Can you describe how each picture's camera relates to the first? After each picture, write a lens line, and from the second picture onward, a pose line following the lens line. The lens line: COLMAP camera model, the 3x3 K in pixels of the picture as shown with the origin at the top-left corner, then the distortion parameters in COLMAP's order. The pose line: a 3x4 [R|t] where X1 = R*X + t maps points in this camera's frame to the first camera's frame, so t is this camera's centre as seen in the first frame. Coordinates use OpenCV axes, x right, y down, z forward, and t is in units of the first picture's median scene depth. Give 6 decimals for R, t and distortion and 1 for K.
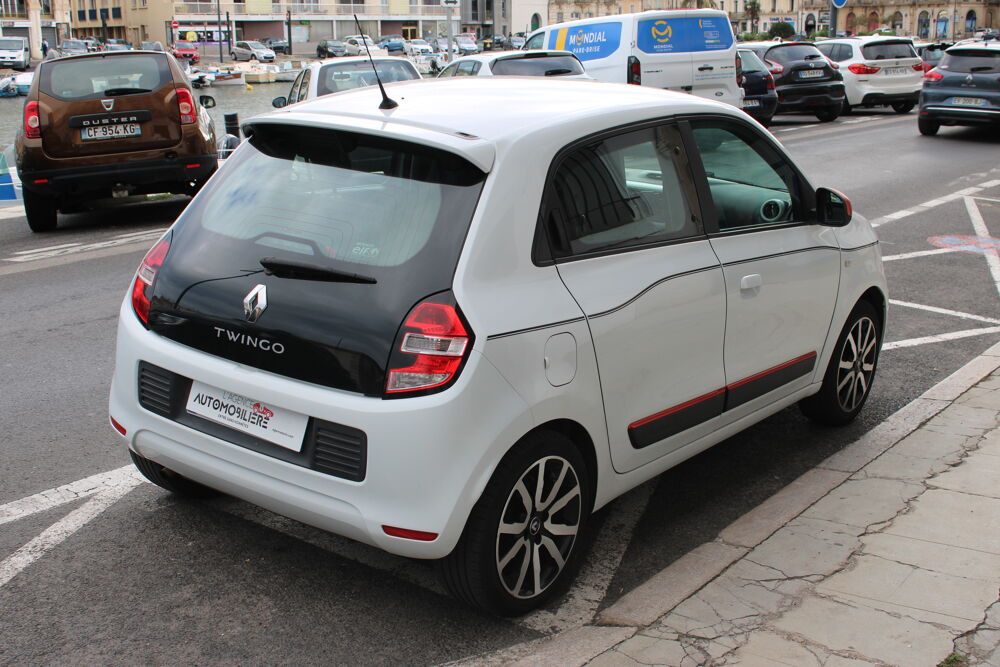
lens RADIAL K [[1288.5, 0, 497.4], [0, 1288.5, 335.9], [0, 0, 1]] dist [-0.021033, 0.000000]
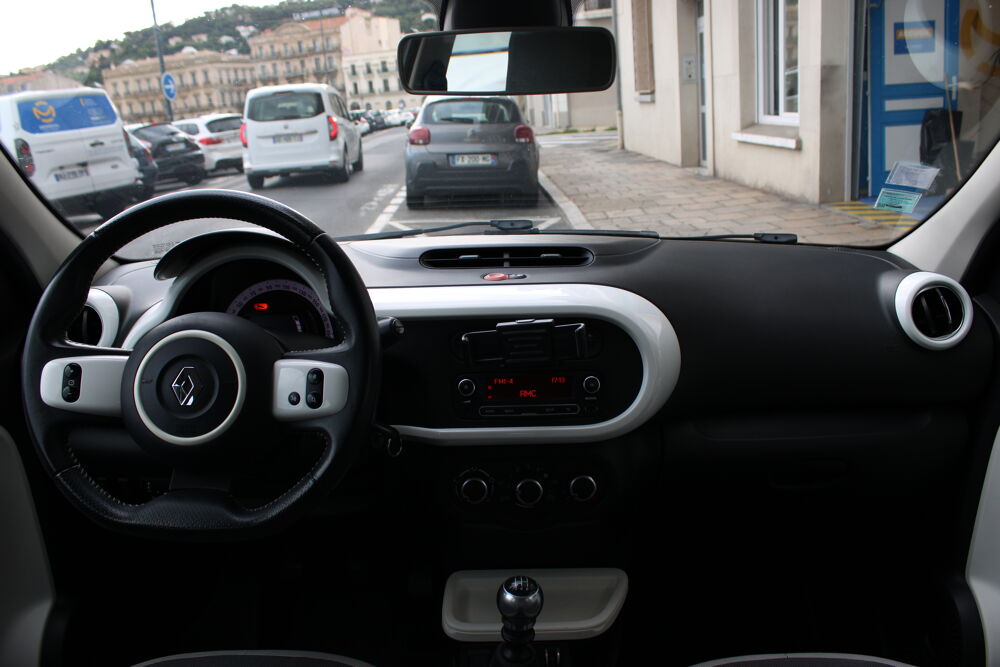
lens RADIAL K [[817.6, 0, 498.5], [0, 817.6, 337.6], [0, 0, 1]] dist [-0.100708, 0.062665]
pose [[0.782320, -0.227651, 0.579785, 0.007528], [0.216254, 0.972187, 0.089928, -0.062089], [-0.584131, 0.055028, 0.809792, 0.432251]]
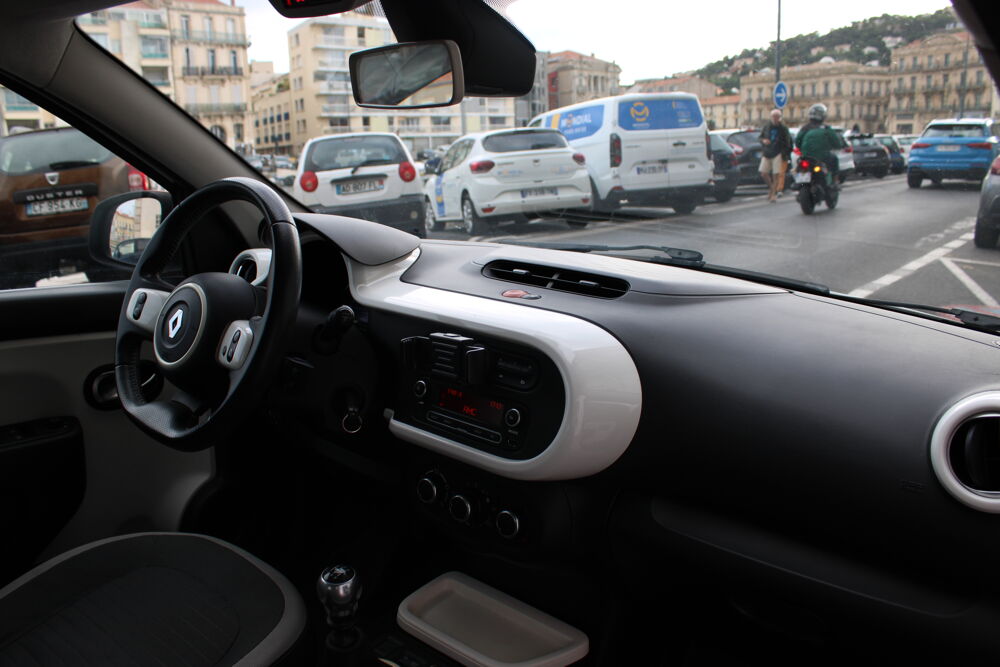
lens RADIAL K [[817.6, 0, 492.3], [0, 817.6, 332.7], [0, 0, 1]] dist [-0.100708, 0.062665]
pose [[0.997572, -0.007297, -0.069257, 0.068066], [0.006762, 0.999945, -0.007955, -0.055251], [0.069311, 0.007468, 0.997567, 0.414942]]
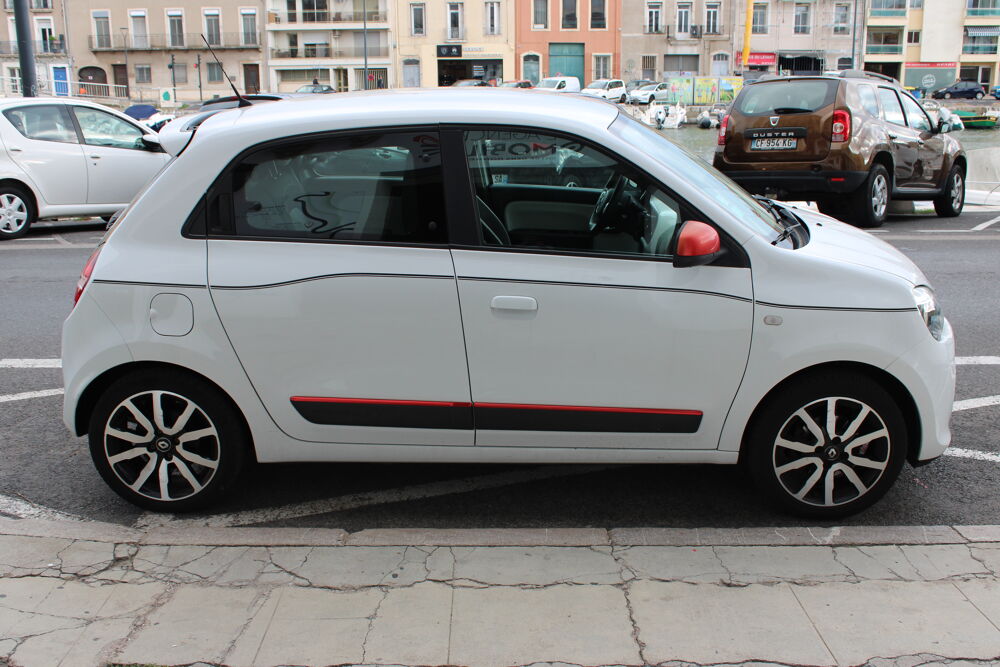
lens RADIAL K [[1063.9, 0, 500.6], [0, 1063.9, 332.6], [0, 0, 1]] dist [-0.080464, 0.000000]
pose [[0.585954, 0.195644, -0.786373, 0.346208], [-0.185661, 0.977016, 0.104733, -0.043193], [0.788789, 0.084630, 0.608810, 0.218890]]
